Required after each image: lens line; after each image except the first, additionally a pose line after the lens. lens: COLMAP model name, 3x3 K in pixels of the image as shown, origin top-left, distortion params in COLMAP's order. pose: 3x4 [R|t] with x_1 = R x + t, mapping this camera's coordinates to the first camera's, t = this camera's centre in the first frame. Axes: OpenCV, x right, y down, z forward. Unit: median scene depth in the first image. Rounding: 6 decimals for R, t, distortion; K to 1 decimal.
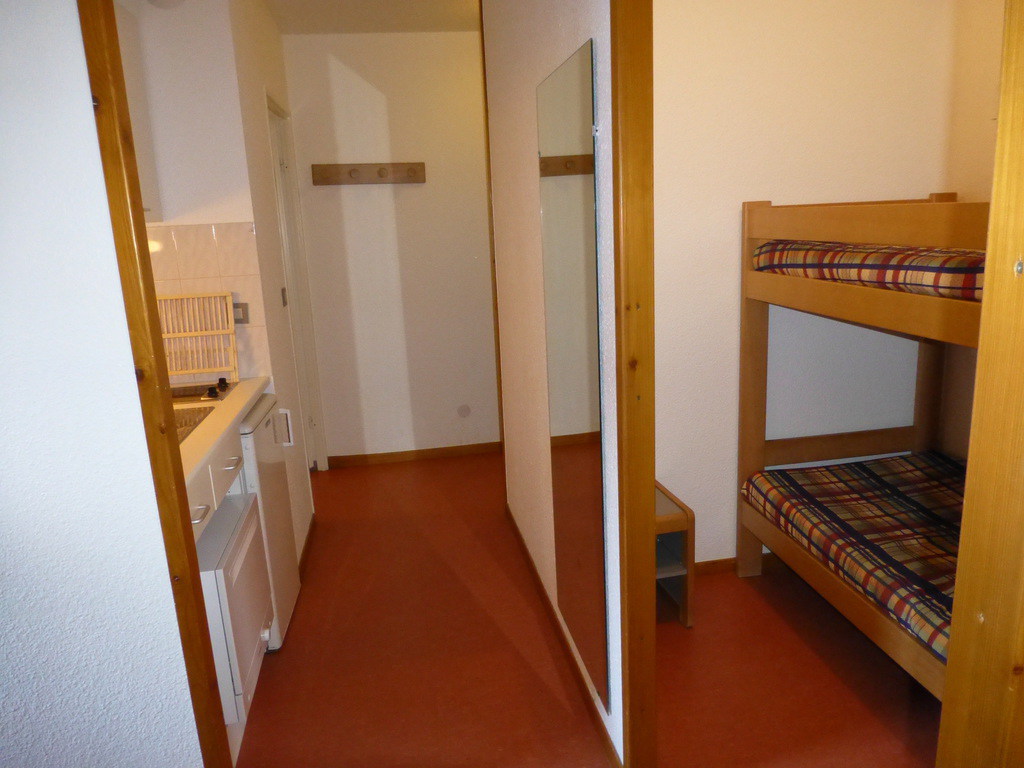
lens RADIAL K [[729.8, 0, 516.8], [0, 729.8, 387.1], [0, 0, 1]] dist [0.031560, -0.002085]
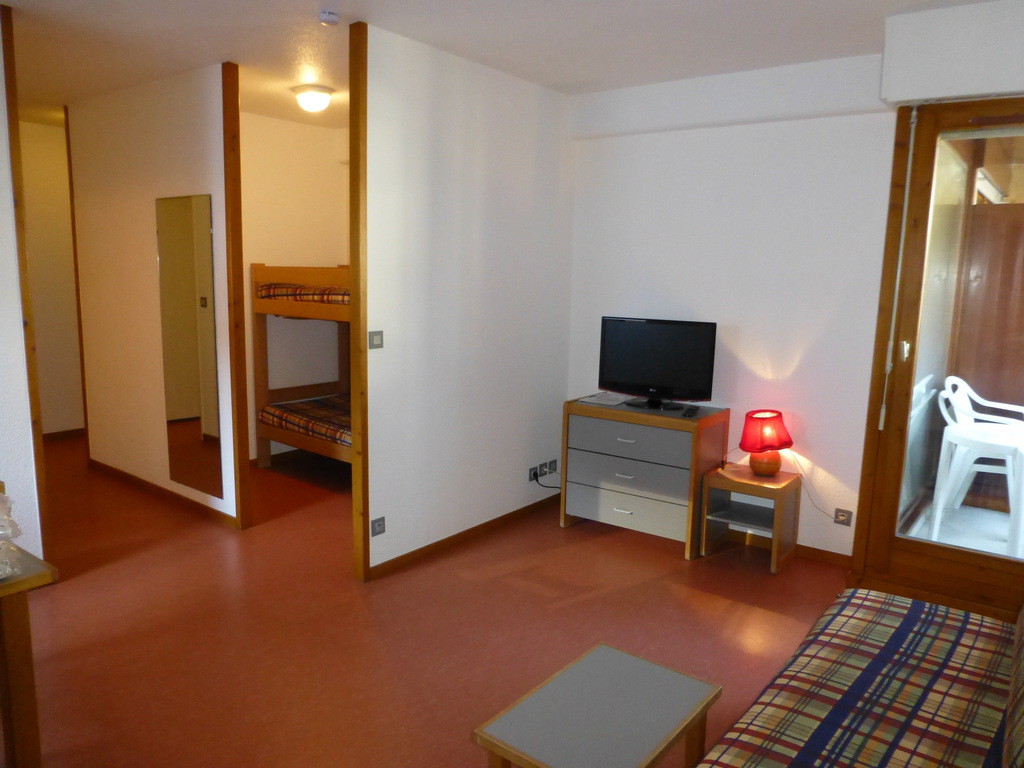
lens RADIAL K [[738.6, 0, 512.0], [0, 738.6, 384.0], [0, 0, 1]] dist [-0.021393, -0.006169]
pose [[0.730971, -0.038705, 0.681310, -0.607142], [0.099895, 0.993704, -0.050725, 0.269060], [-0.675058, 0.105138, 0.730235, -0.991620]]
